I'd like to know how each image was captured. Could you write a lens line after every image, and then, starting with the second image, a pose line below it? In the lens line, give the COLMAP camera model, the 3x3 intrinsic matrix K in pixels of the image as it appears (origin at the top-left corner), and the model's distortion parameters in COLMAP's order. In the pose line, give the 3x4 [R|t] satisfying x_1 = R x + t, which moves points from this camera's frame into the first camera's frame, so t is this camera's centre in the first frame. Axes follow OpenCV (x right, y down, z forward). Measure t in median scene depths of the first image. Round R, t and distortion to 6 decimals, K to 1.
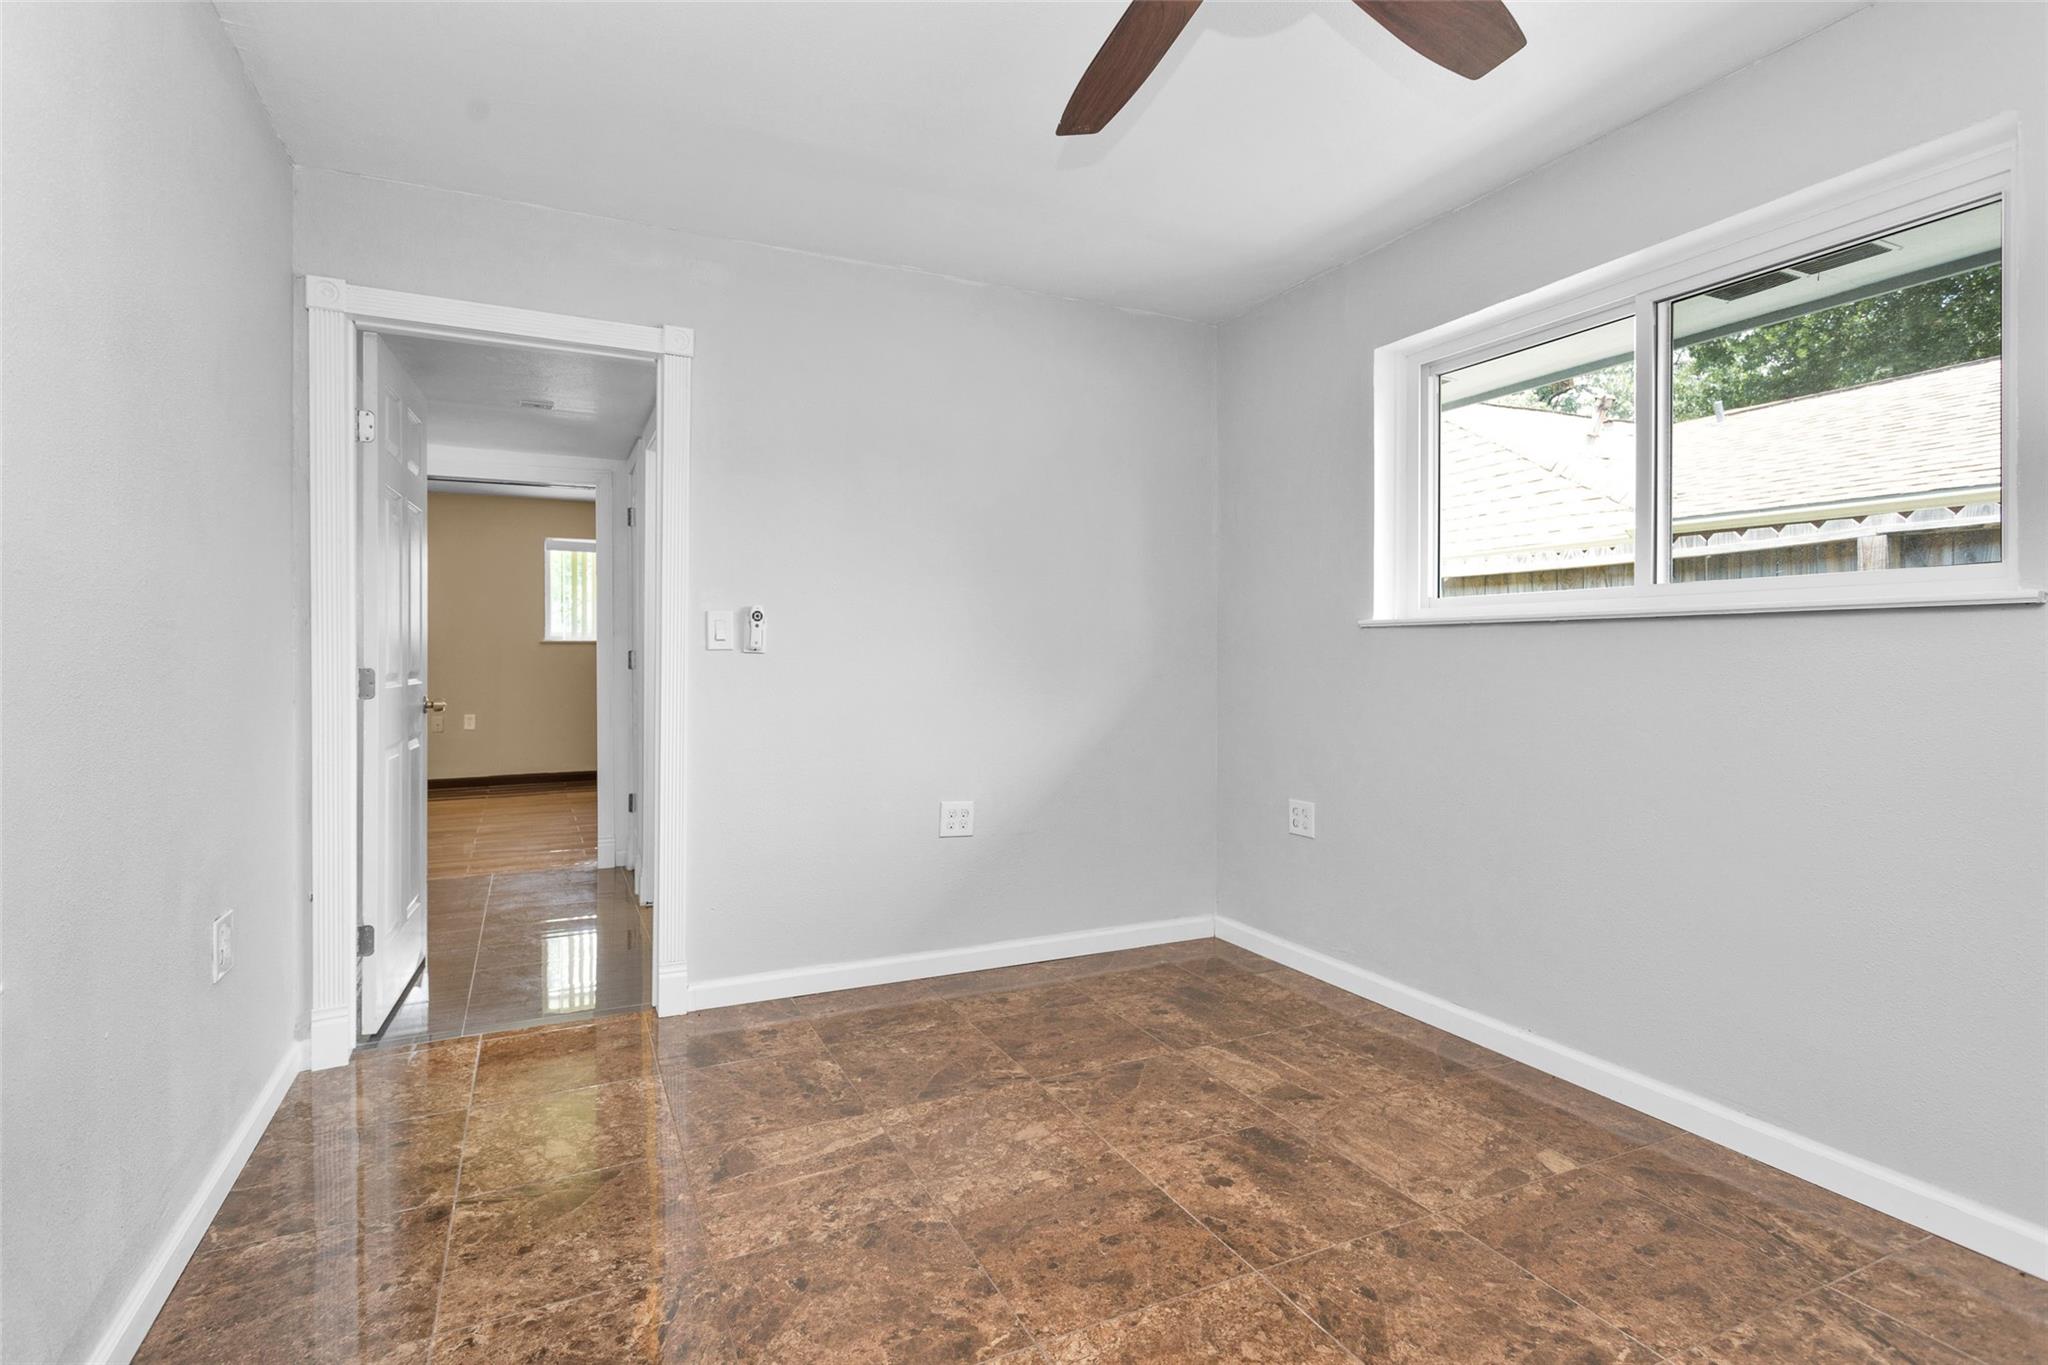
lens RADIAL K [[1051.0, 0, 1020.2], [0, 1051.0, 668.1], [0, 0, 1]] dist [0.007405, 0.003016]
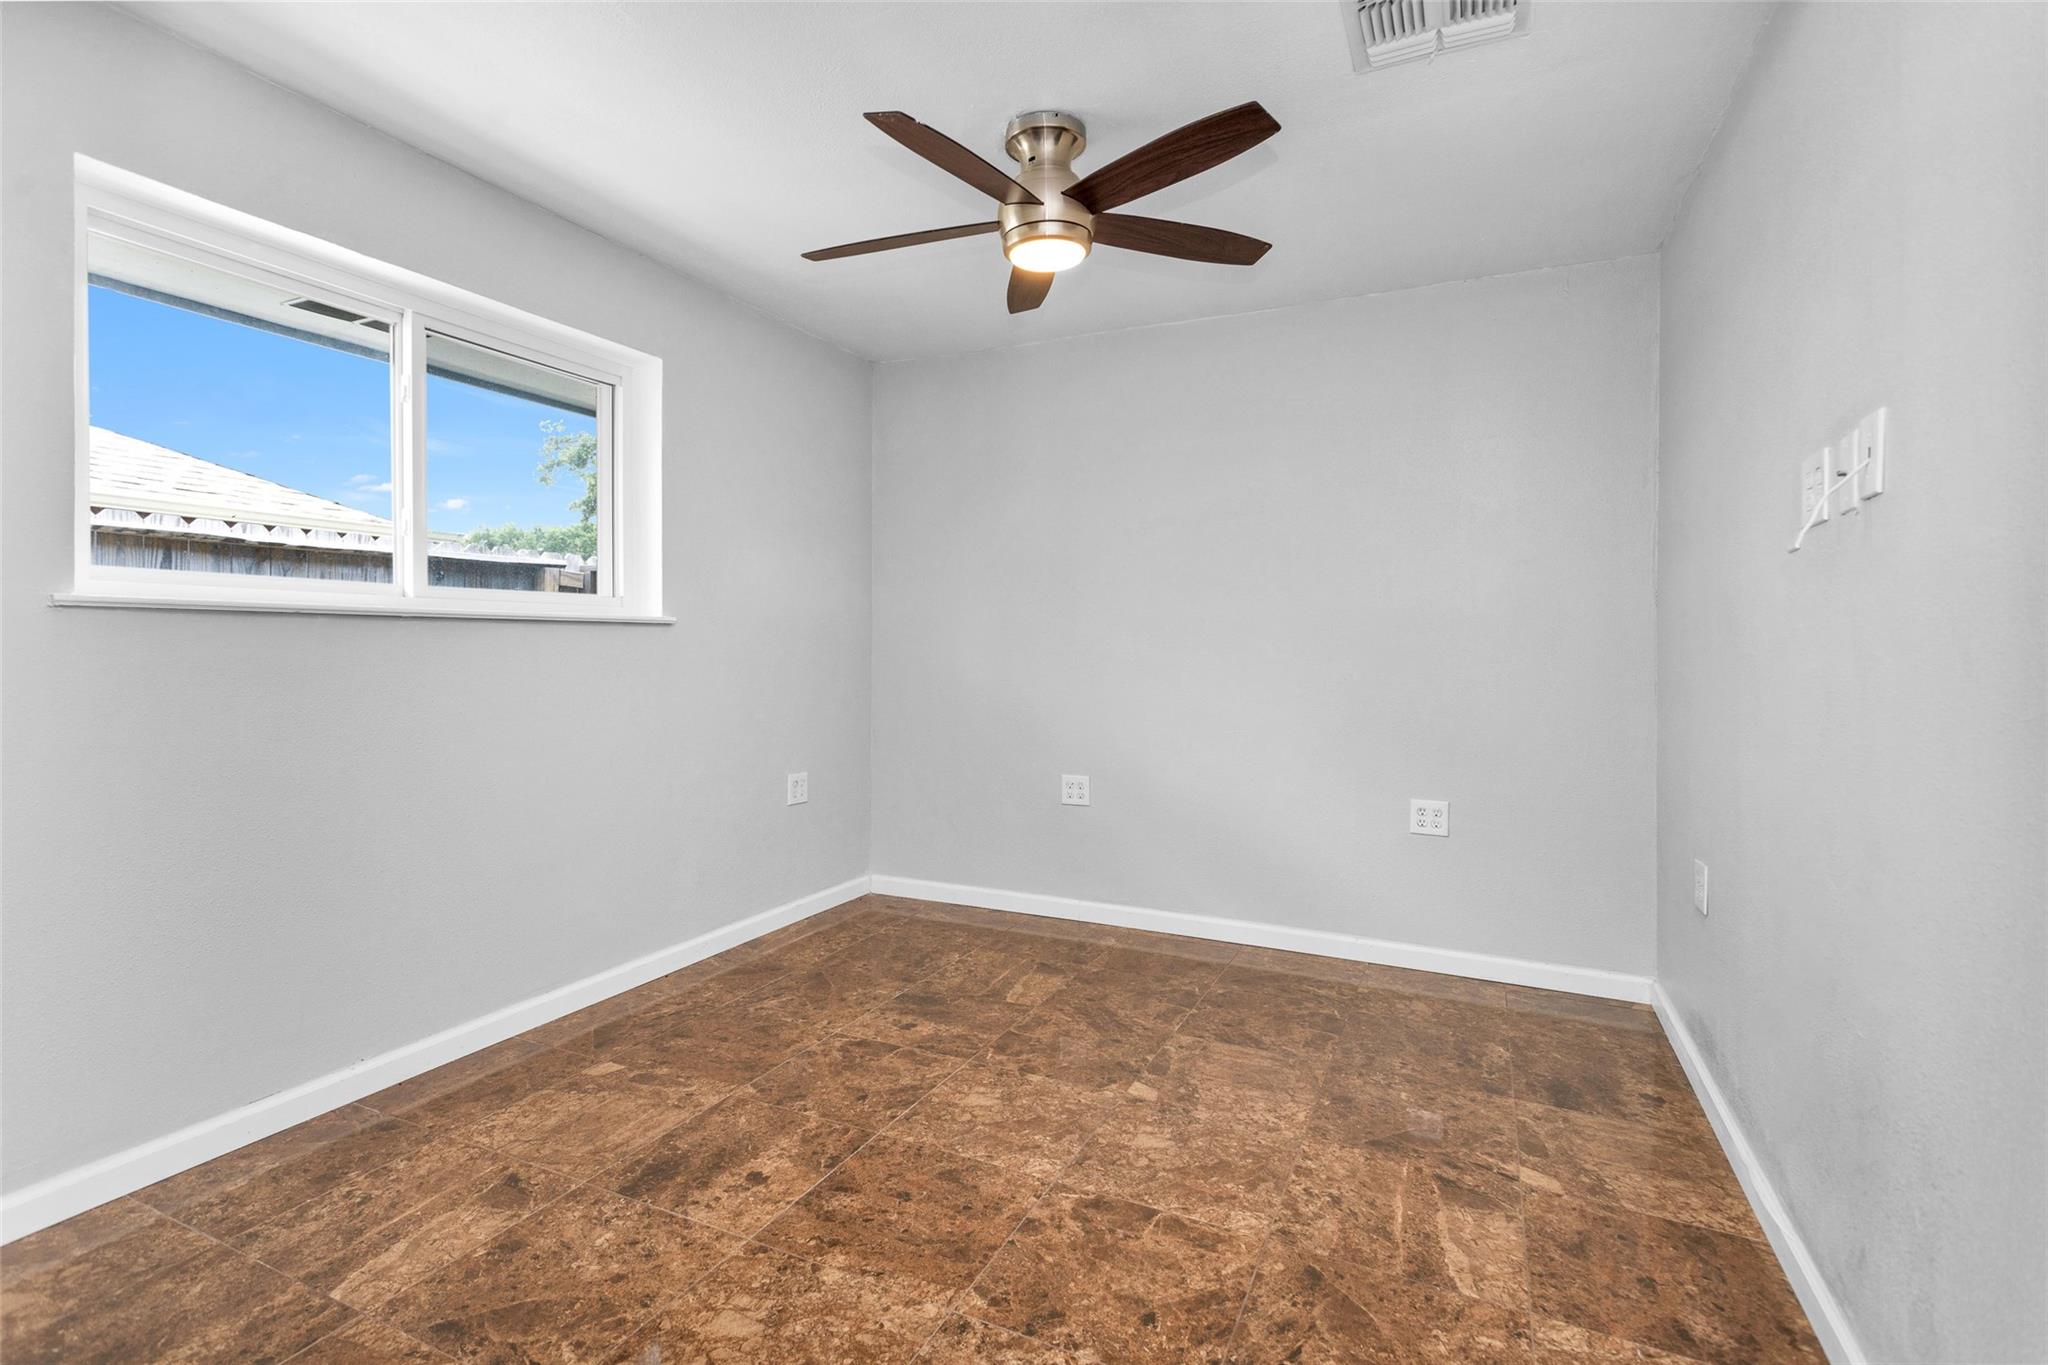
lens RADIAL K [[1051.0, 0, 1017.7], [0, 1051.0, 673.4], [0, 0, 1]] dist [0.007405, 0.003016]
pose [[-0.669006, -0.019891, 0.742991, -0.726213], [0.005516, 0.999481, 0.031724, -0.019765], [-0.743237, 0.025322, -0.668549, 1.512125]]
